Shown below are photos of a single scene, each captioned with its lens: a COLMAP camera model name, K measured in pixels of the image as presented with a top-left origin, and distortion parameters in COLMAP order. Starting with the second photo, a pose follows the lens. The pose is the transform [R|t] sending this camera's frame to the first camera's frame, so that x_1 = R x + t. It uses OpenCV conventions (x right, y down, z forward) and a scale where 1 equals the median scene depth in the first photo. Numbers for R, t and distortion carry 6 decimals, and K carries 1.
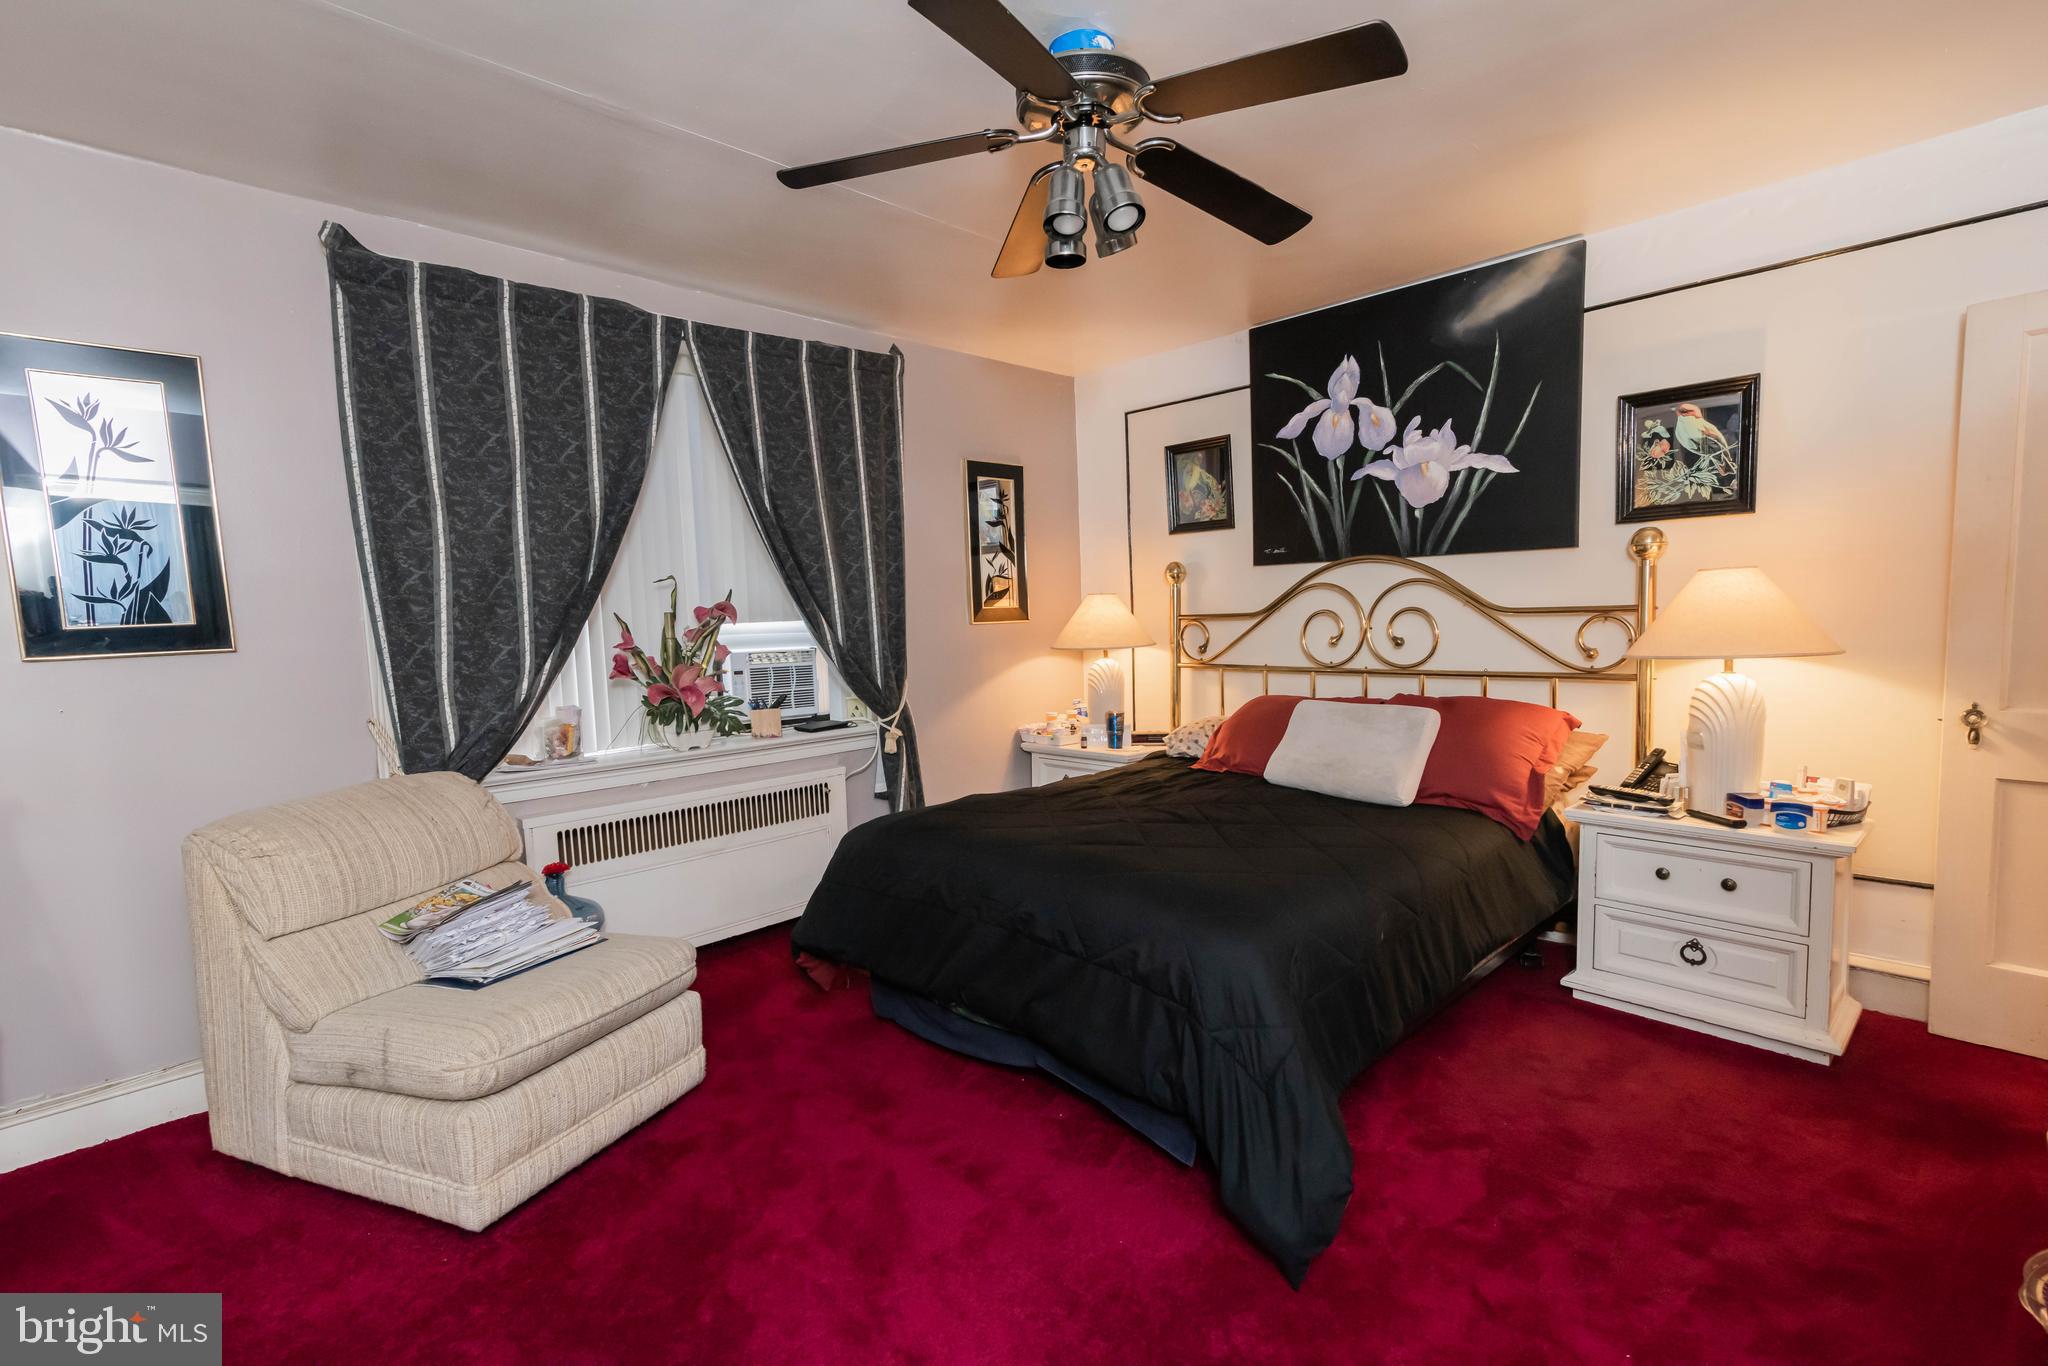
lens RADIAL K [[927.0, 0, 977.6], [0, 927.0, 679.4], [0, 0, 1]] dist [0.001268, -0.000214]
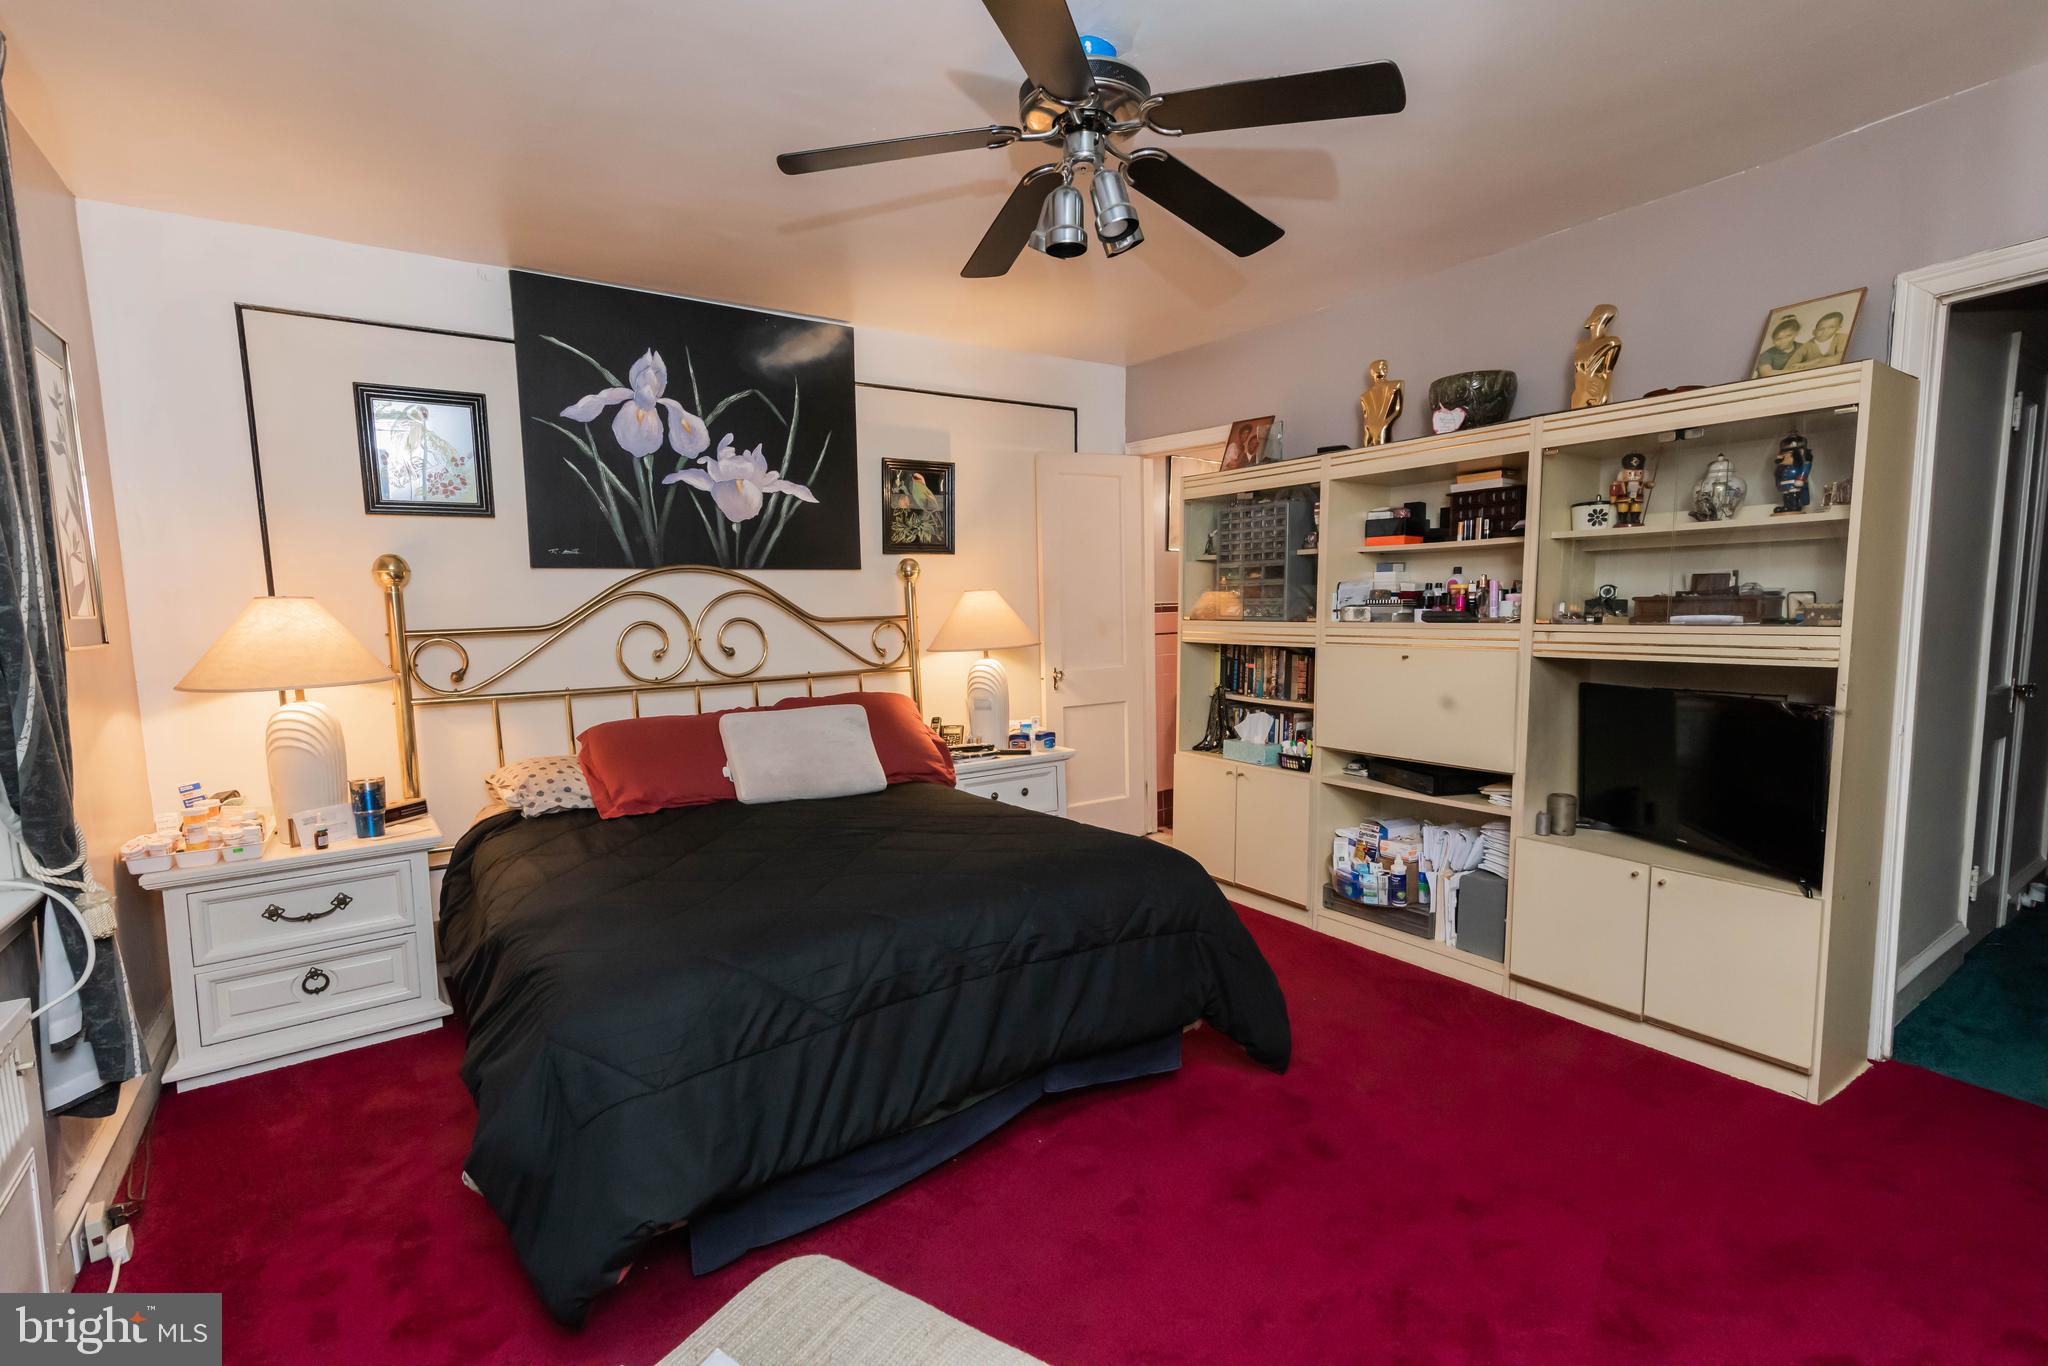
lens RADIAL K [[910.1, 0, 1022.9], [0, 910.1, 680.8], [0, 0, 1]] dist [0.001072, 0.000176]
pose [[0.127935, -0.060800, 0.989917, -0.492825], [0.092674, 0.994485, 0.049103, -0.028155], [-0.987443, 0.085458, 0.132864, 0.550667]]
